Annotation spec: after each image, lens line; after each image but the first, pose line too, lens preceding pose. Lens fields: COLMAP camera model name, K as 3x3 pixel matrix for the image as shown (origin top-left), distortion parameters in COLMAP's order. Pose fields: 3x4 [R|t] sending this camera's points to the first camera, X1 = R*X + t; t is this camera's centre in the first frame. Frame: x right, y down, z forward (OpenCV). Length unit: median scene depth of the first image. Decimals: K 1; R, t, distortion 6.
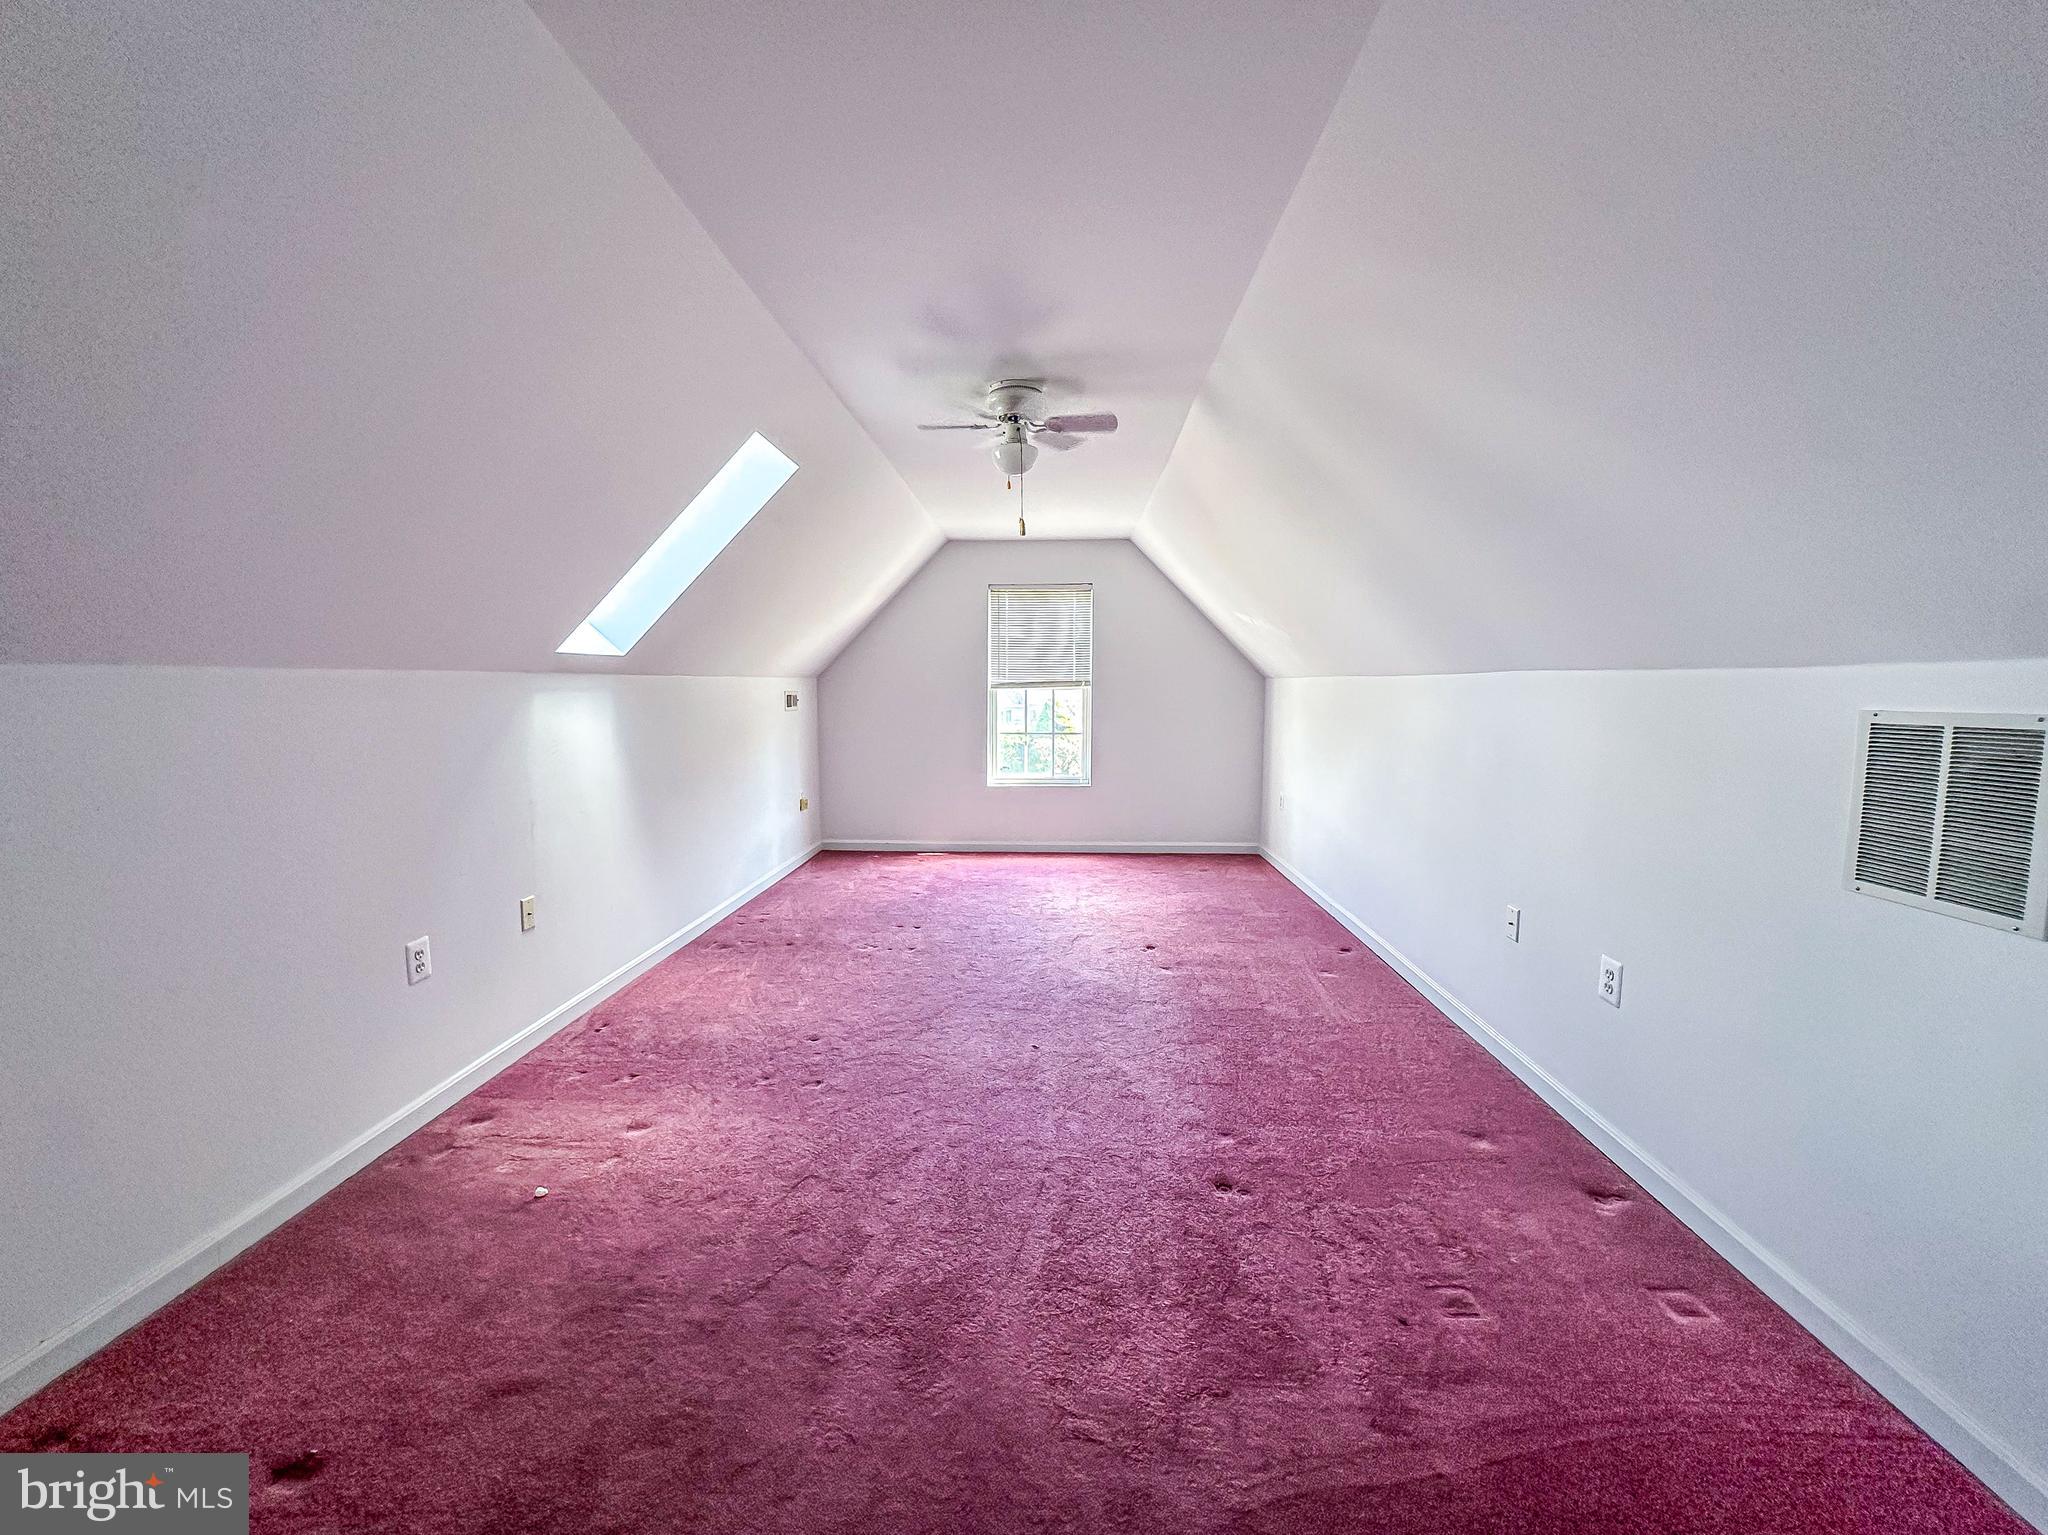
lens RADIAL K [[829.6, 0, 1024.0], [0, 829.6, 767.5], [0, 0, 1]] dist [-0.012523, 0.000150]
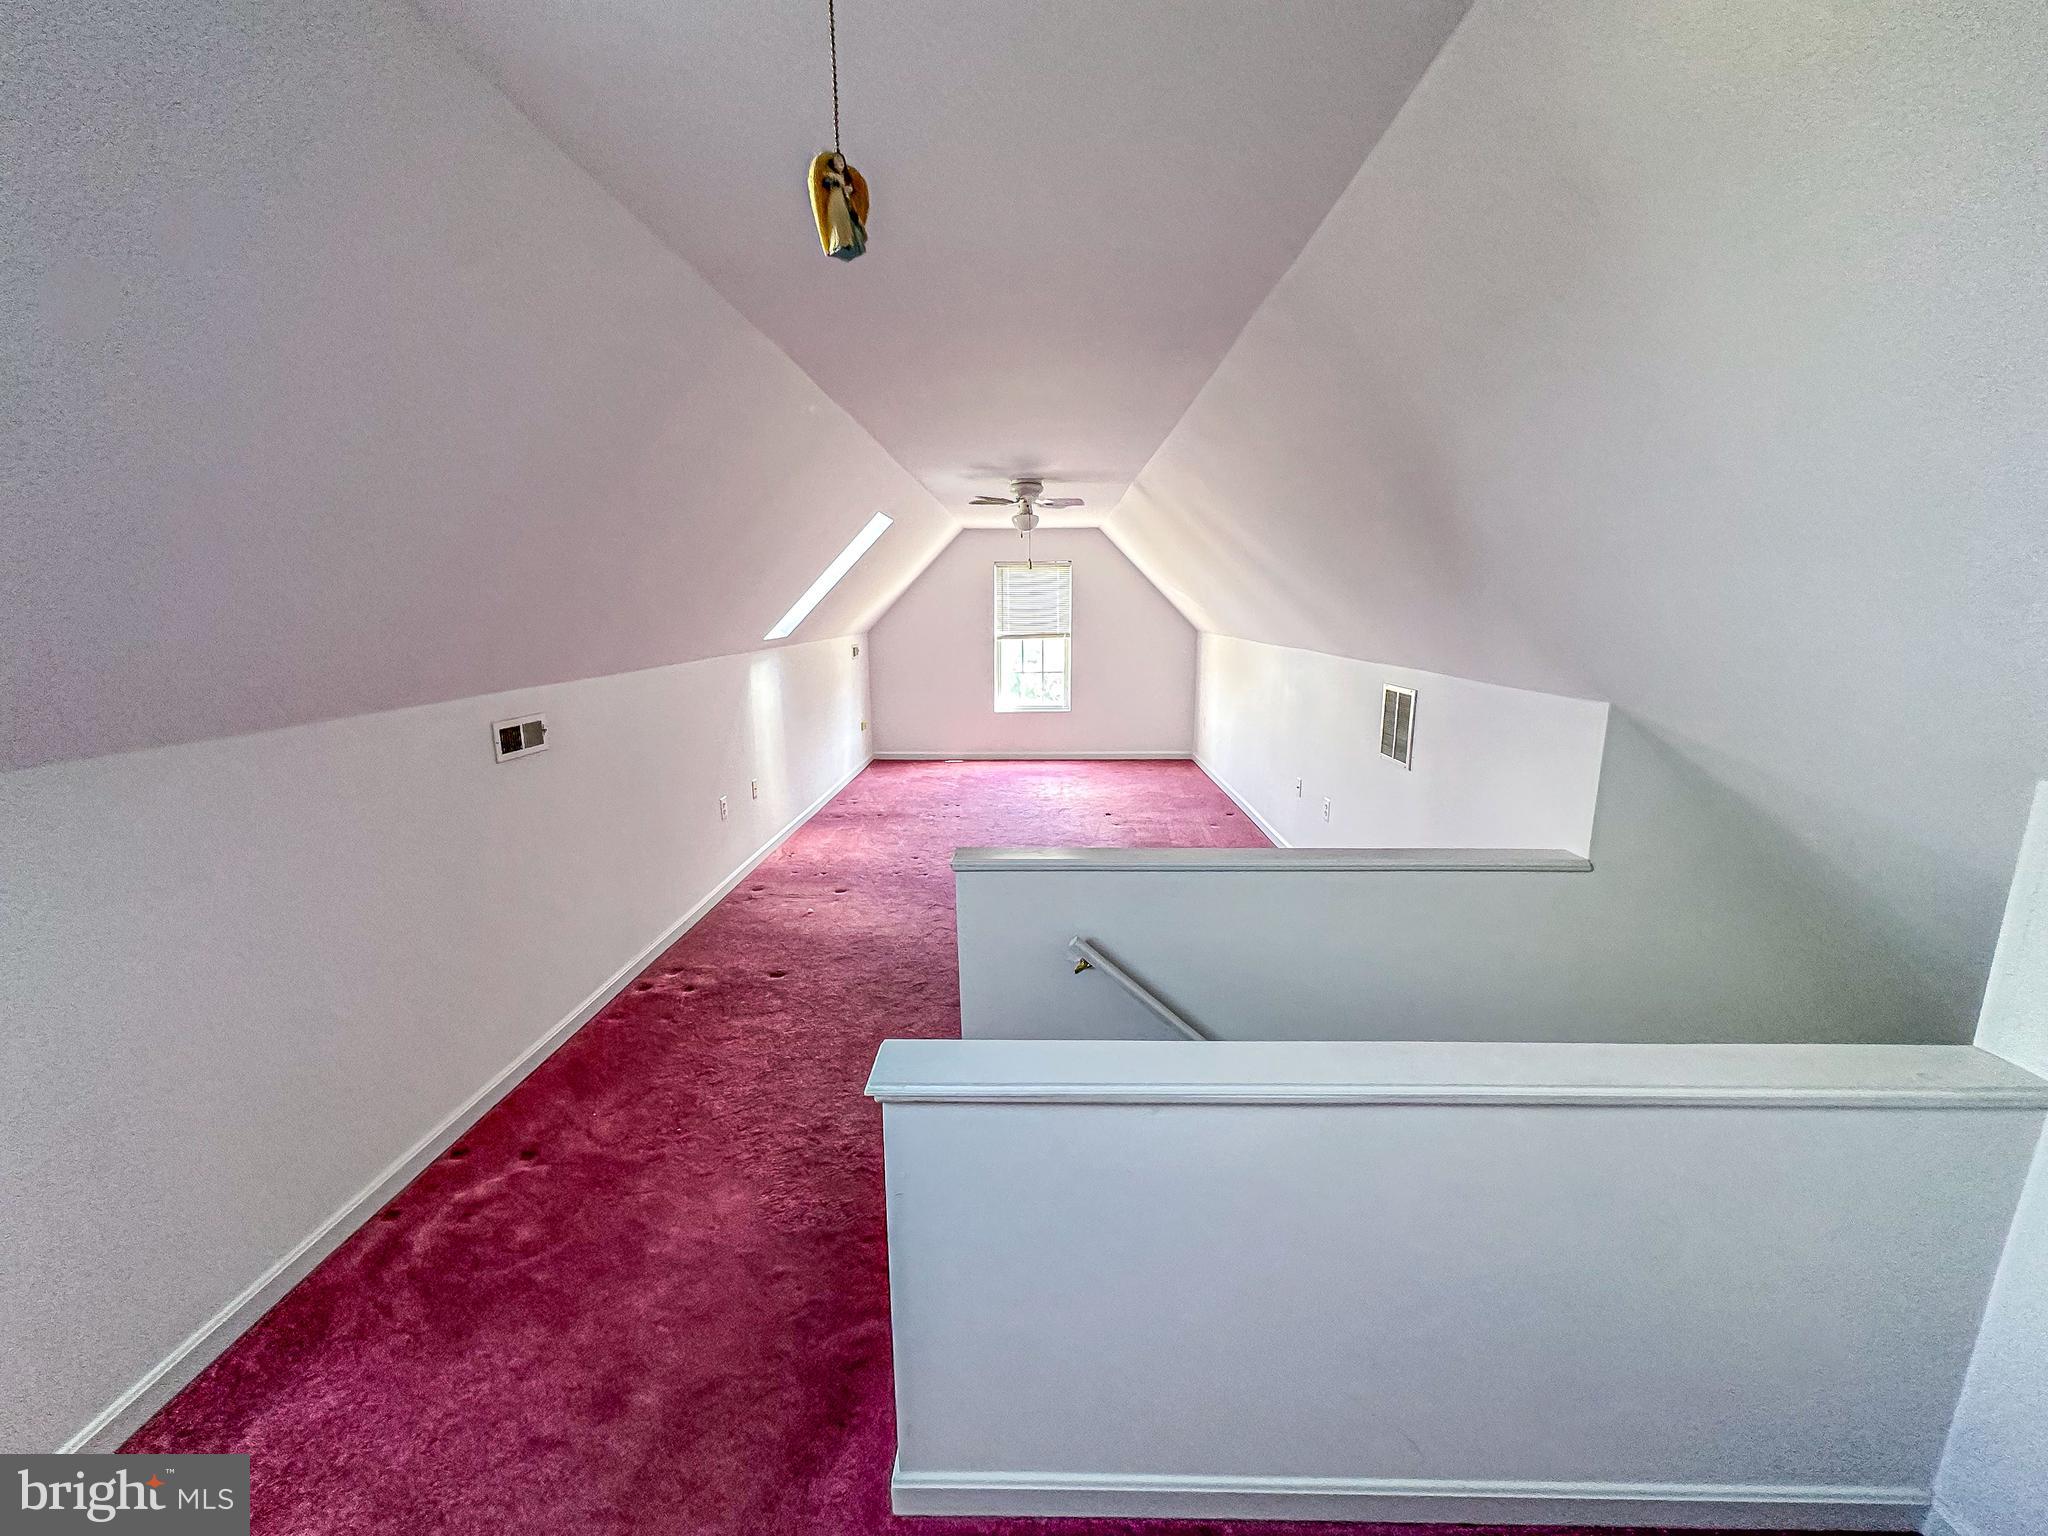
lens RADIAL K [[832.0, 0, 1024.4], [0, 832.0, 771.3], [0, 0, 1]] dist [-0.003859, 0.000071]
pose [[0.999675, -0.010498, 0.023242, -0.033982], [0.008102, 0.994867, 0.100864, -0.020718], [-0.024181, -0.100642, 0.994629, -0.444983]]
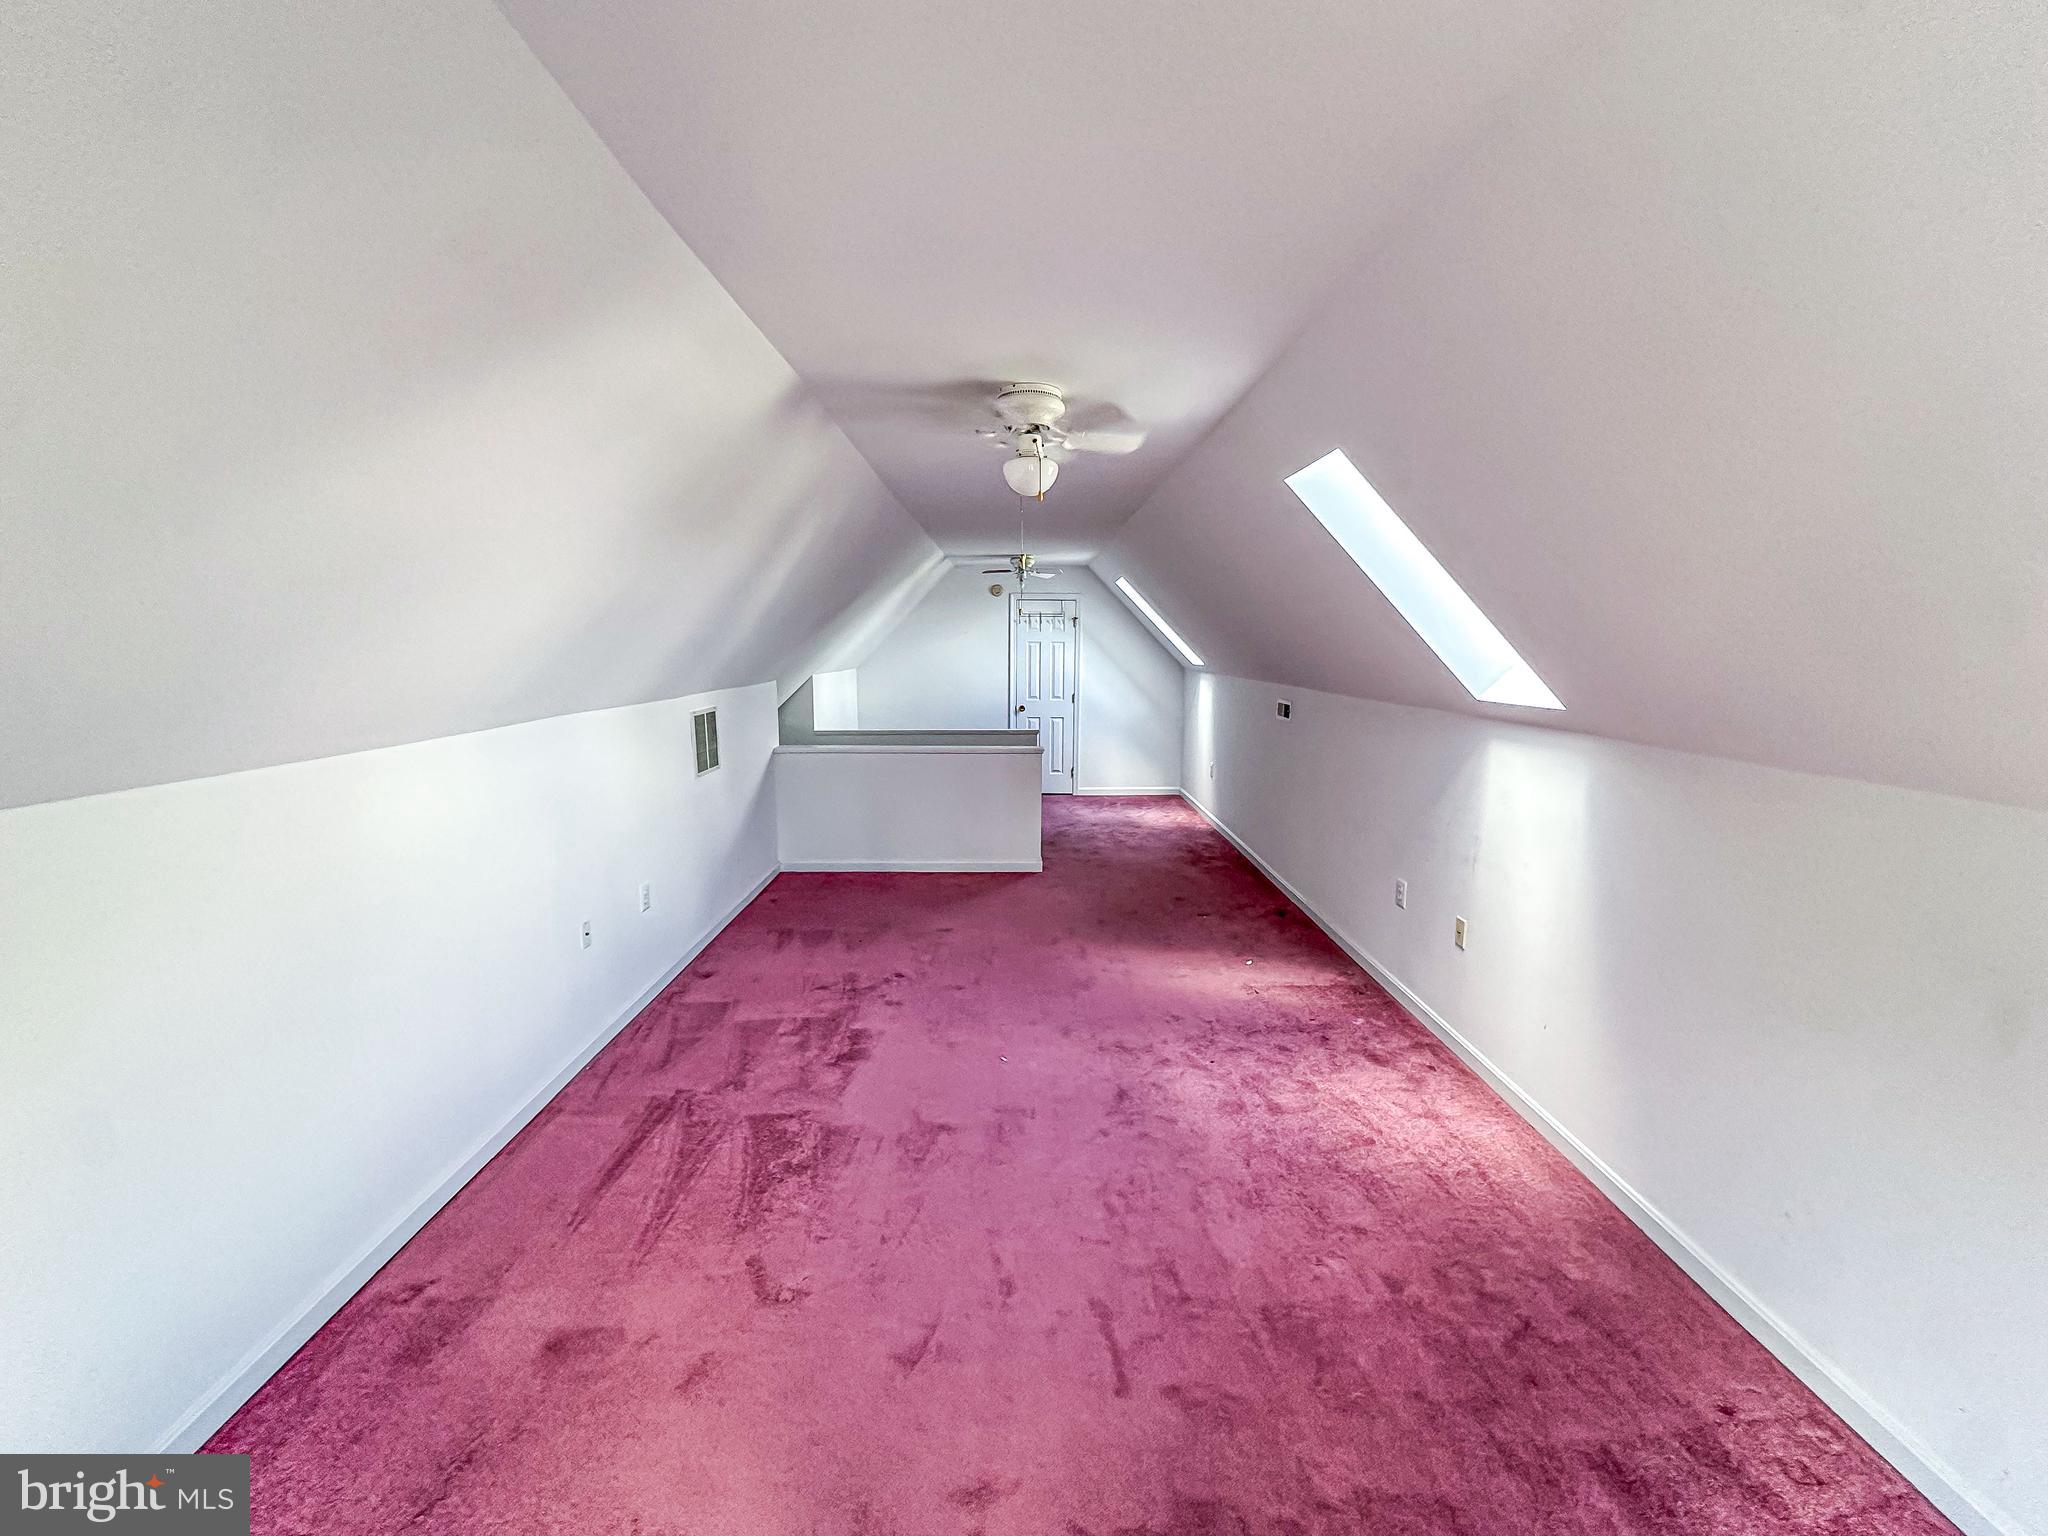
lens RADIAL K [[832.0, 0, 1024.4], [0, 832.0, 771.3], [0, 0, 1]] dist [-0.003859, 0.000071]
pose [[-0.998134, 0.003179, -0.060971, 0.029005], [-0.012132, 0.968404, 0.249091, -0.171816], [0.059837, 0.249366, -0.966559, 1.127942]]
